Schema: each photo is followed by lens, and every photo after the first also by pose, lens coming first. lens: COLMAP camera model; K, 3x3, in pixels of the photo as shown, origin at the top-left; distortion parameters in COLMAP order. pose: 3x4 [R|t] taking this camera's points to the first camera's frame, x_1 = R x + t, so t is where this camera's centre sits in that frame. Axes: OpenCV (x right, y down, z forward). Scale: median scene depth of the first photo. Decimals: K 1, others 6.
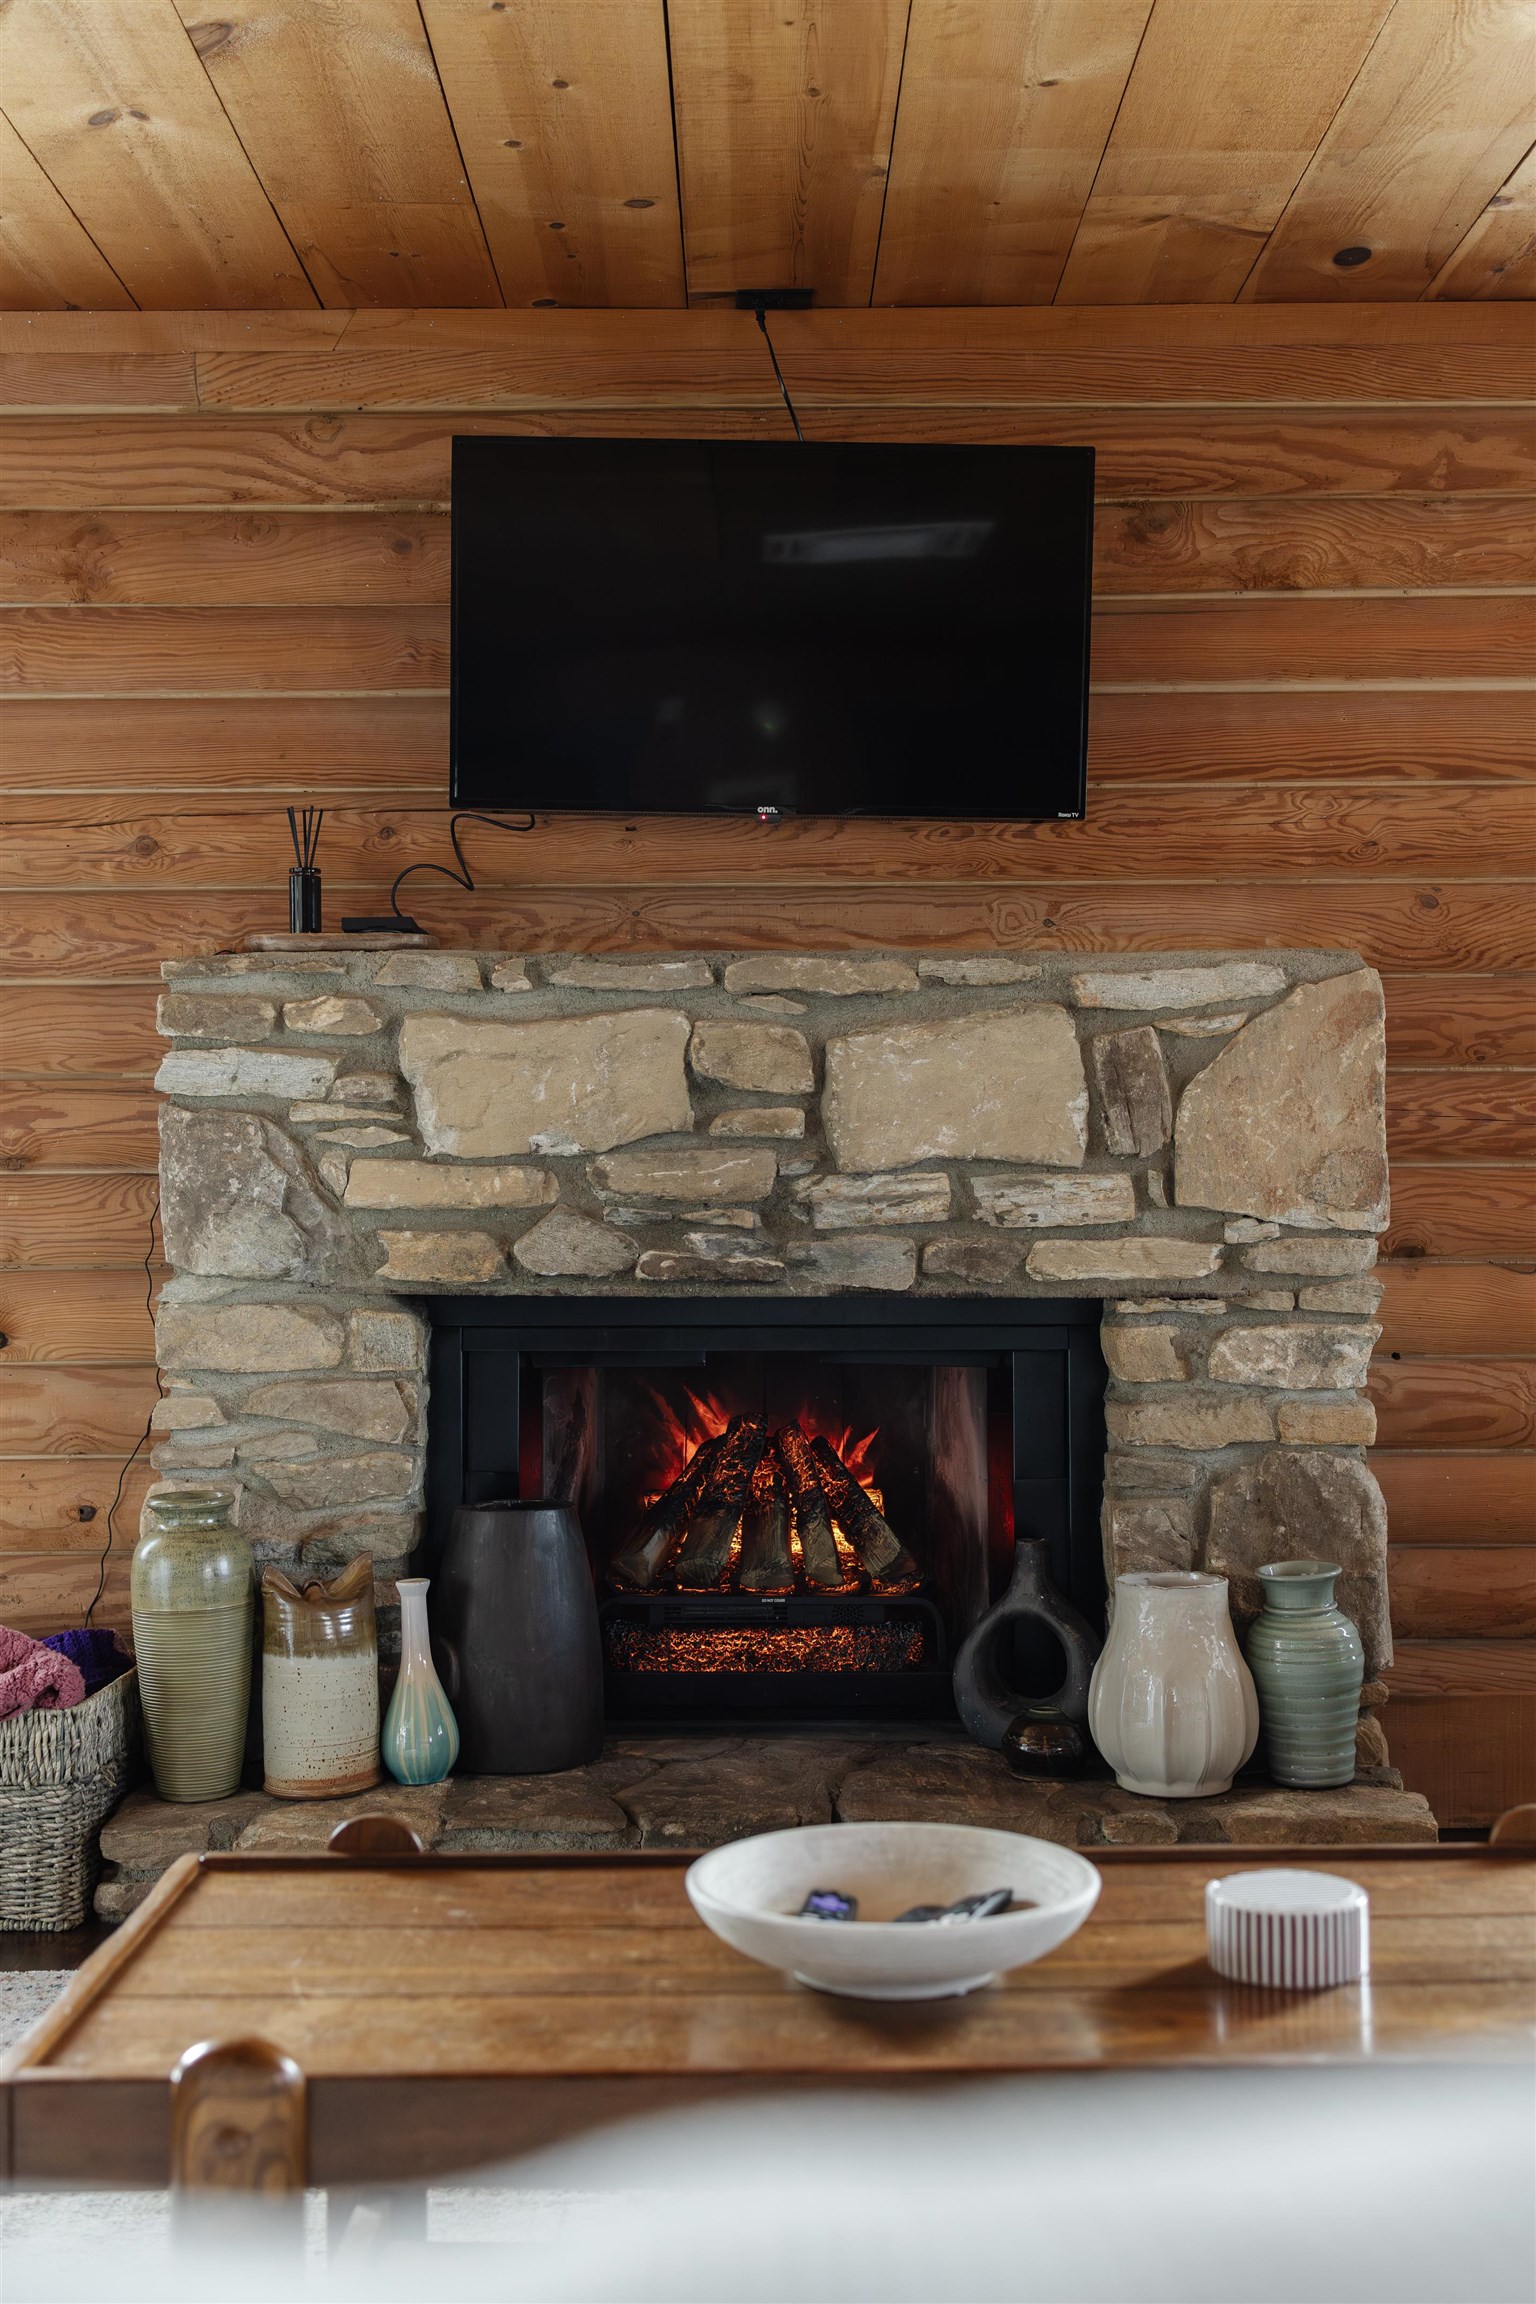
lens RADIAL K [[2317.3, 0, 725.7], [0, 2317.3, 1215.2], [0, 0, 1]] dist [0.000254, 0.000000]
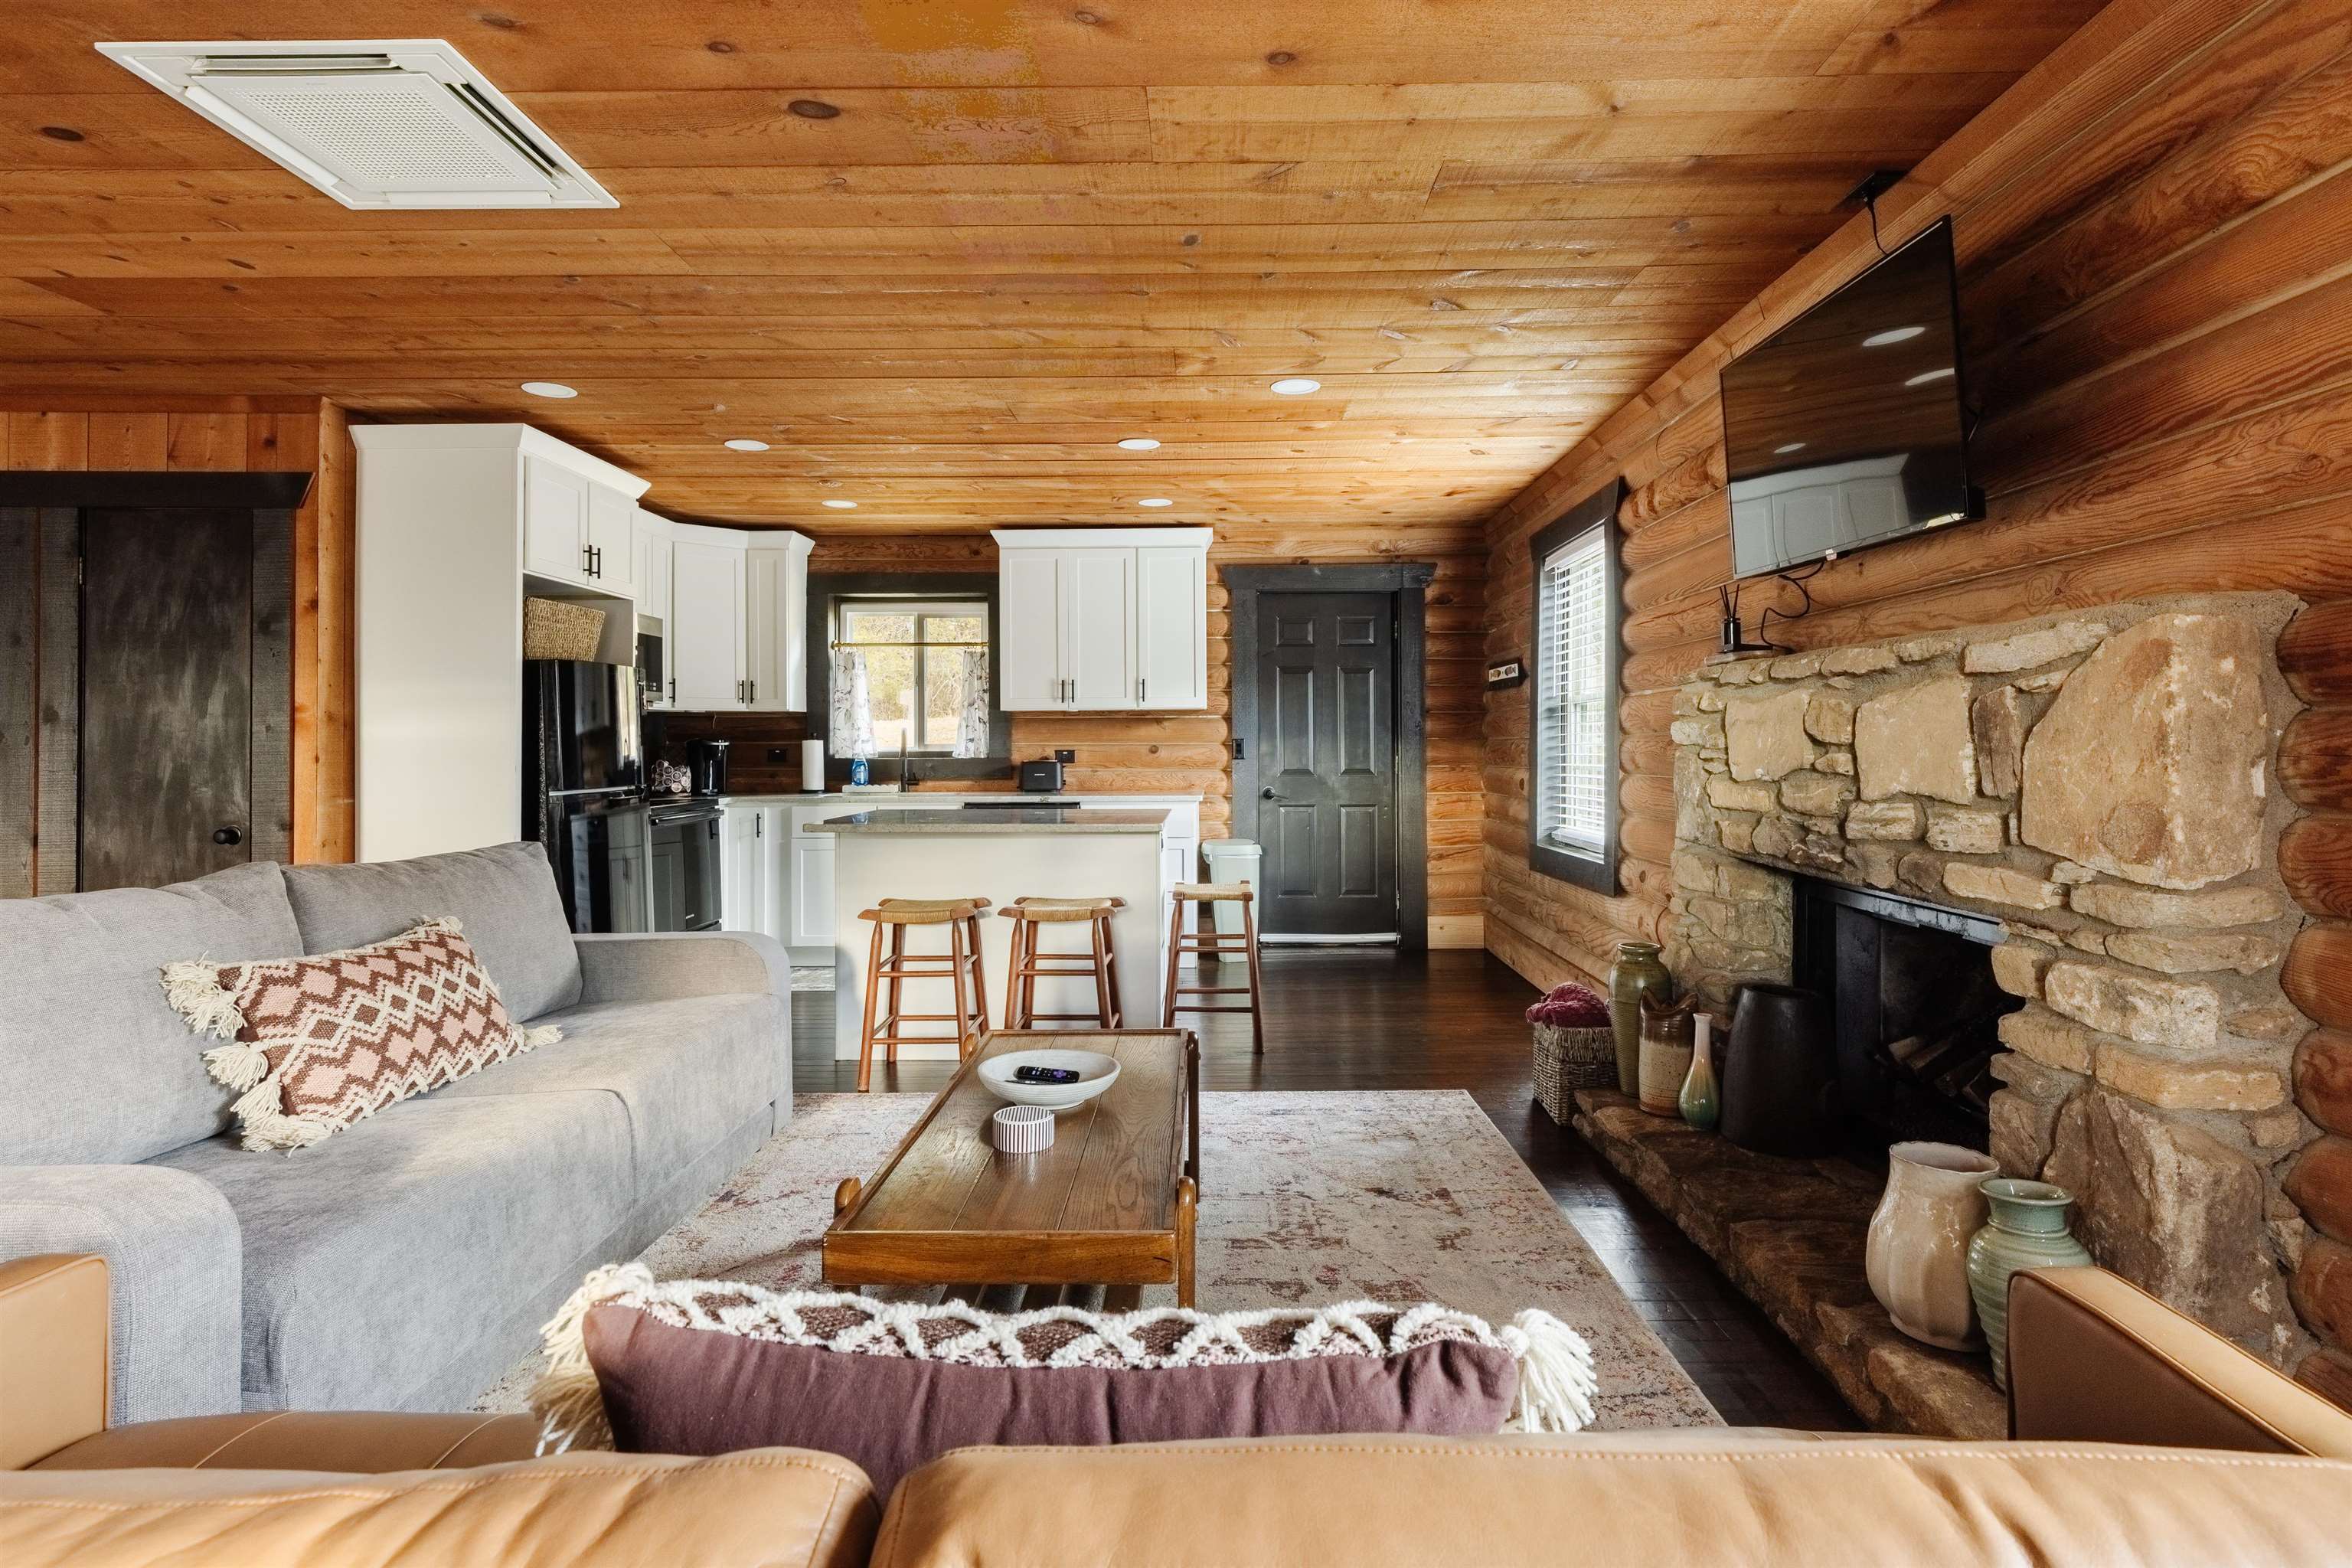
lens RADIAL K [[1198.8, 0, 1208.3], [0, 1198.8, 733.7], [0, 0, 1]] dist [0.001147, 0.000875]
pose [[-0.001285, -0.006036, -0.999981, 0.780164], [0.017501, 0.999829, -0.006058, -0.061113], [0.999846, -0.017508, -0.001180, 0.602265]]
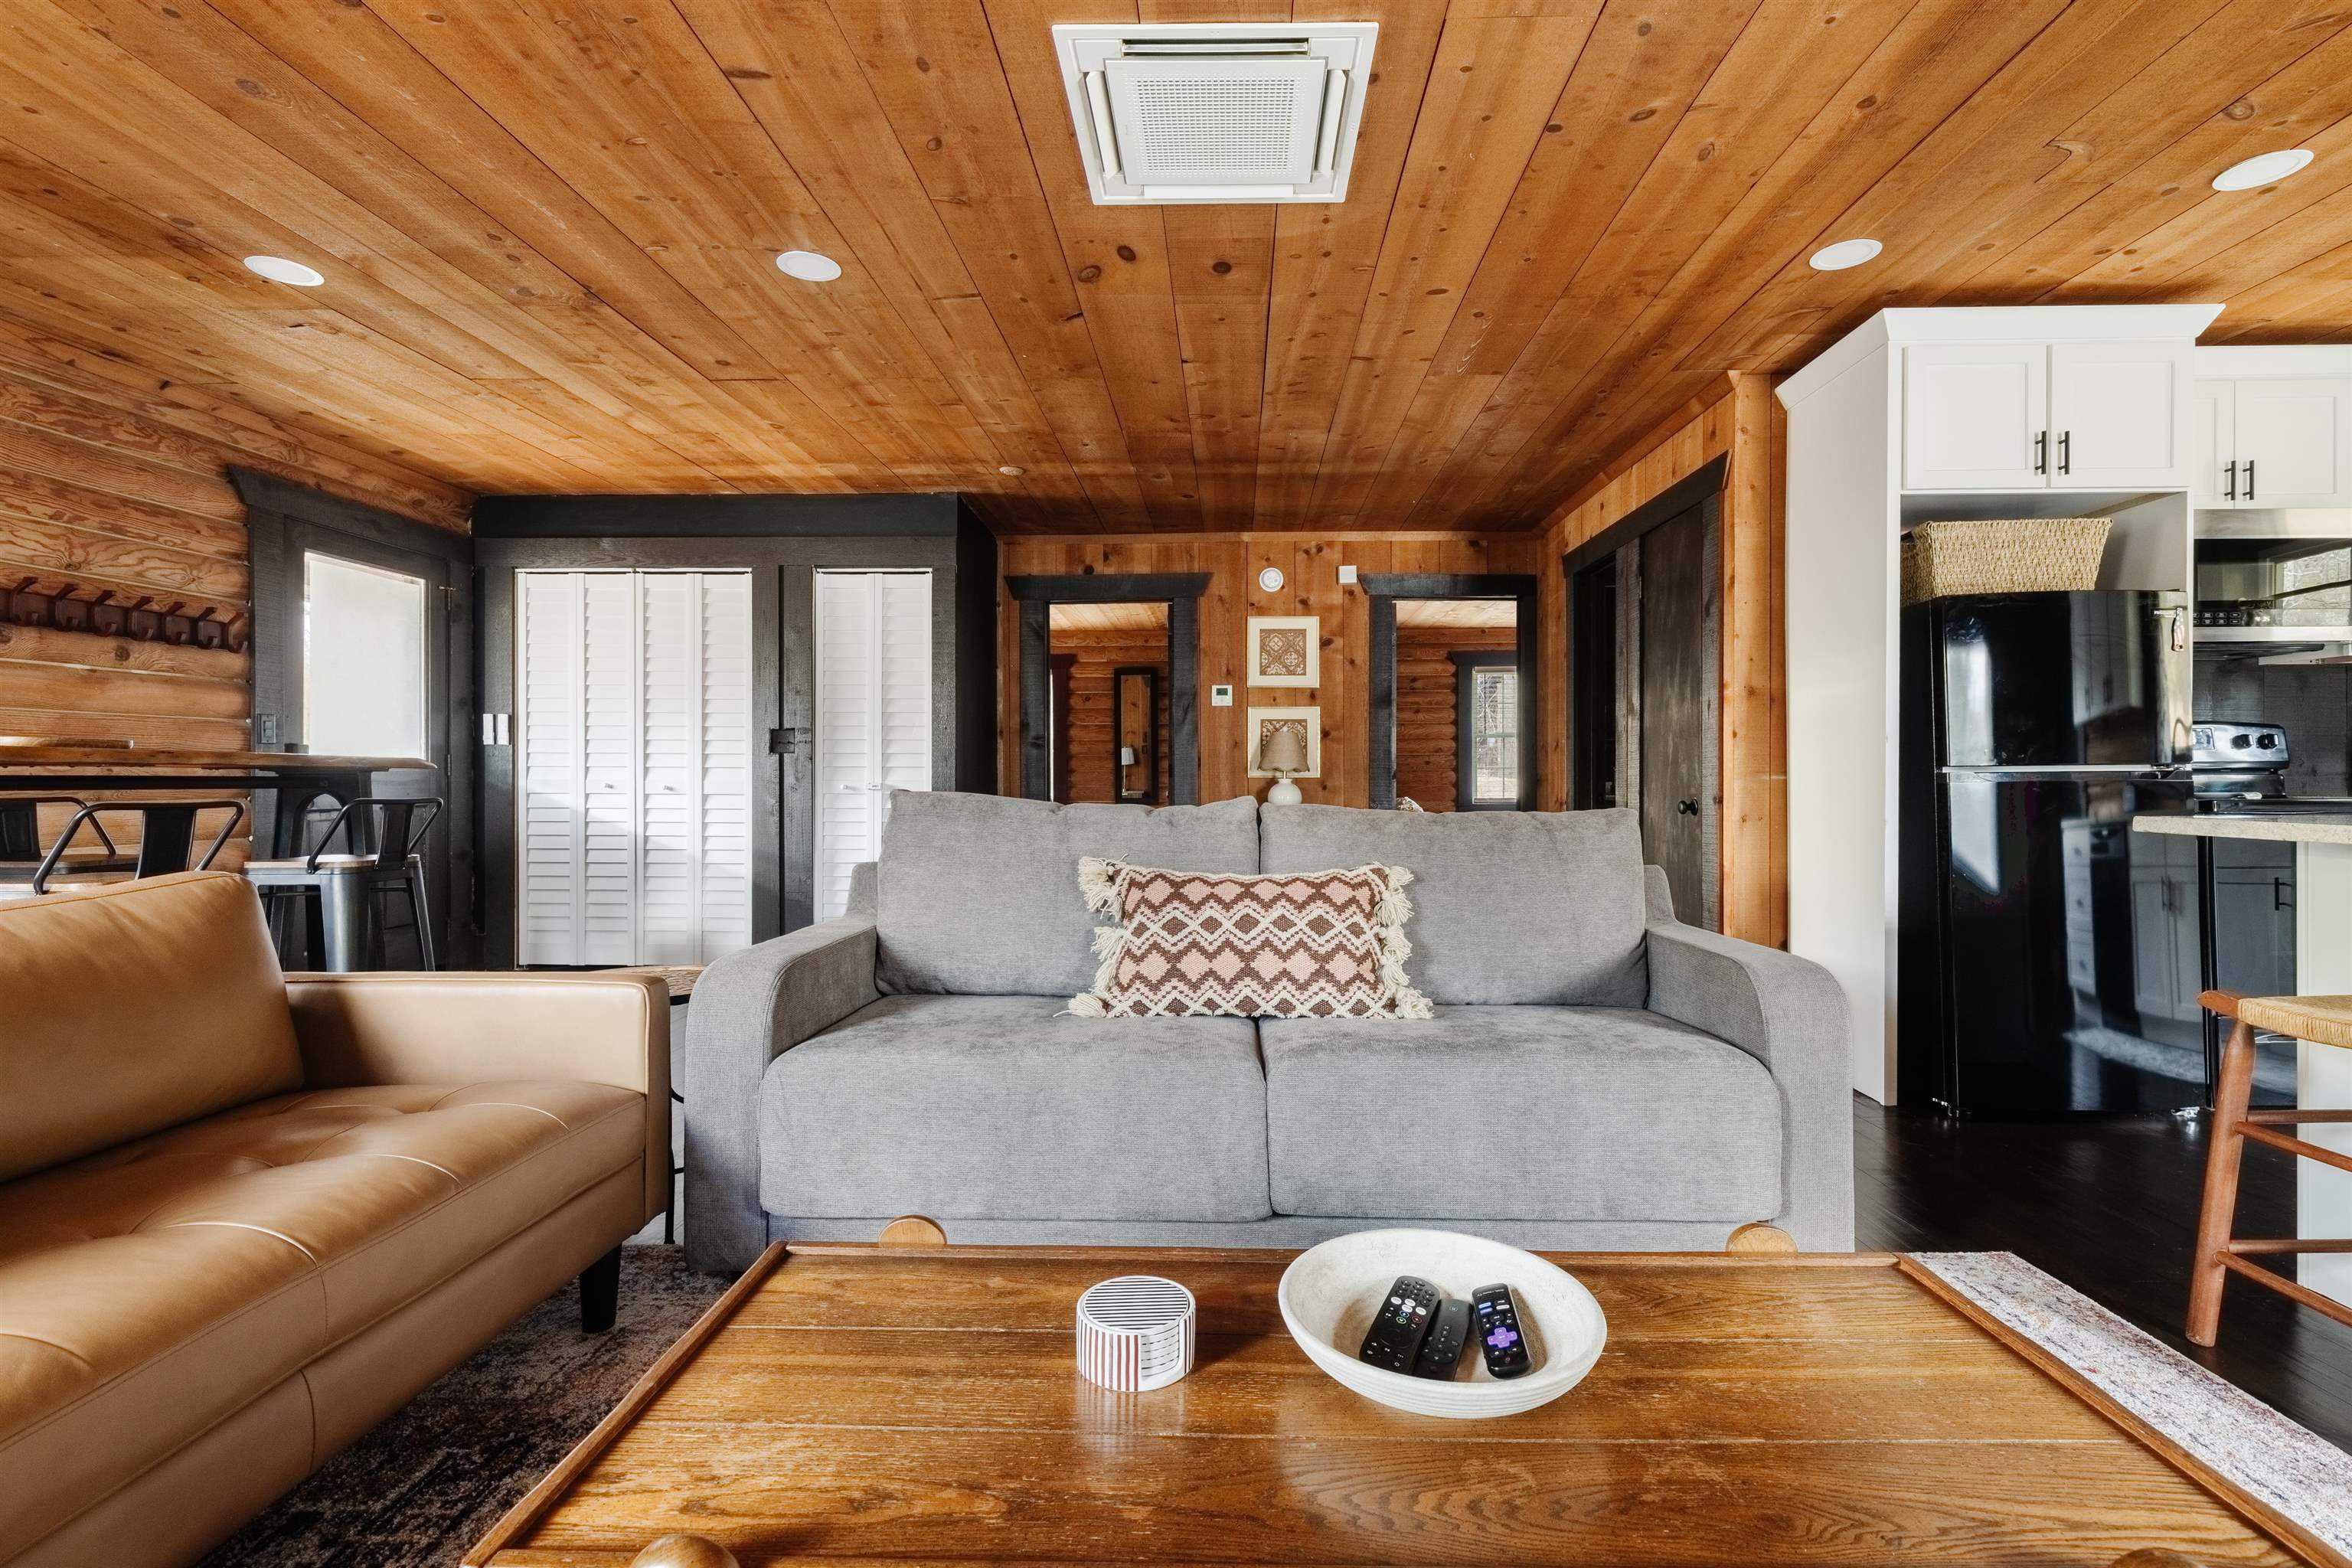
lens RADIAL K [[1072.1, 0, 1190.9], [0, 1072.1, 786.0], [0, 0, 1]] dist [0.003882, -0.002329]
pose [[-0.999631, 0.006029, 0.026498, 0.095176], [0.005818, 0.999951, -0.008059, -0.000825], [-0.026546, -0.007901, -0.999616, 0.801464]]
